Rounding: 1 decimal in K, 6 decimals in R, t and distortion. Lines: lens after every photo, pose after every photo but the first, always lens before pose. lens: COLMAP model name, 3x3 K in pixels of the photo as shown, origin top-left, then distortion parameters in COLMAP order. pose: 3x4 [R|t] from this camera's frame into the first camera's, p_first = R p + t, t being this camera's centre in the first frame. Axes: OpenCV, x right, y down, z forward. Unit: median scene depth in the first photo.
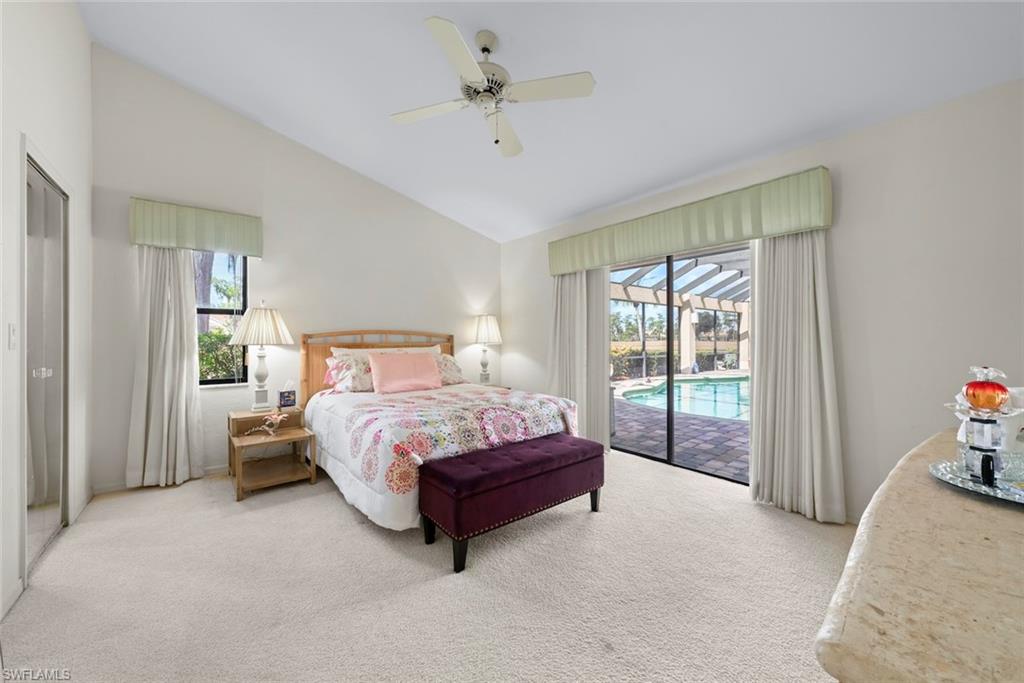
lens RADIAL K [[386.1, 0, 516.2], [0, 386.1, 342.8], [0, 0, 1]] dist [-0.001259, -0.001243]
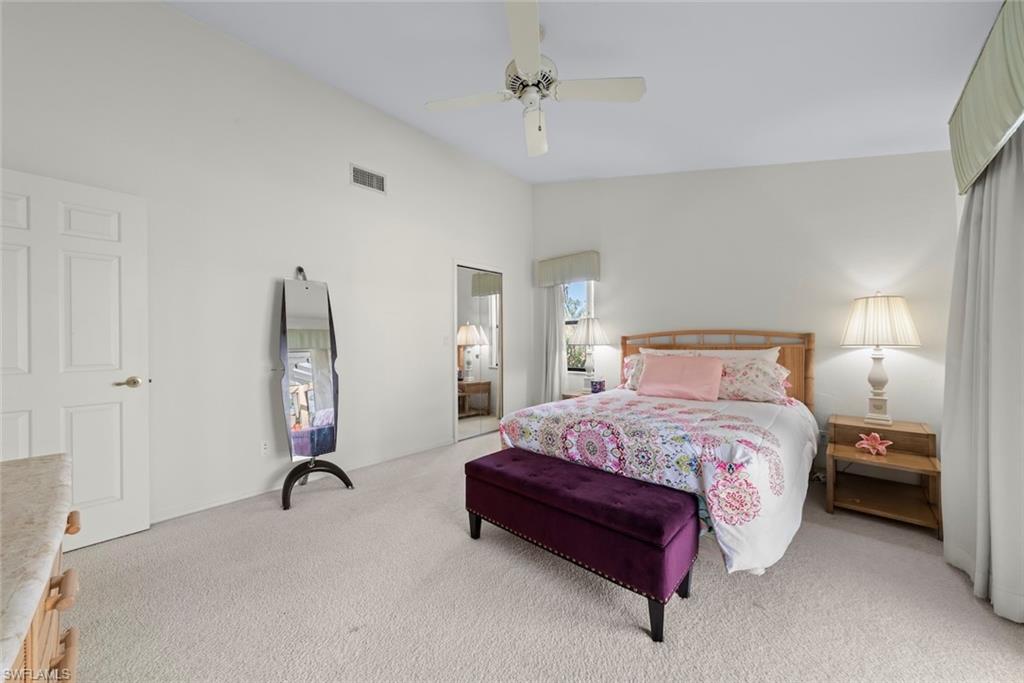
lens RADIAL K [[368.9, 0, 516.3], [0, 368.9, 343.3], [0, 0, 1]] dist [-0.000806, -0.000349]
pose [[0.130141, 0.002242, -0.991493, 0.531706], [-0.004705, 0.999988, 0.001643, -0.001328], [0.991484, 0.004451, 0.130150, 0.535712]]
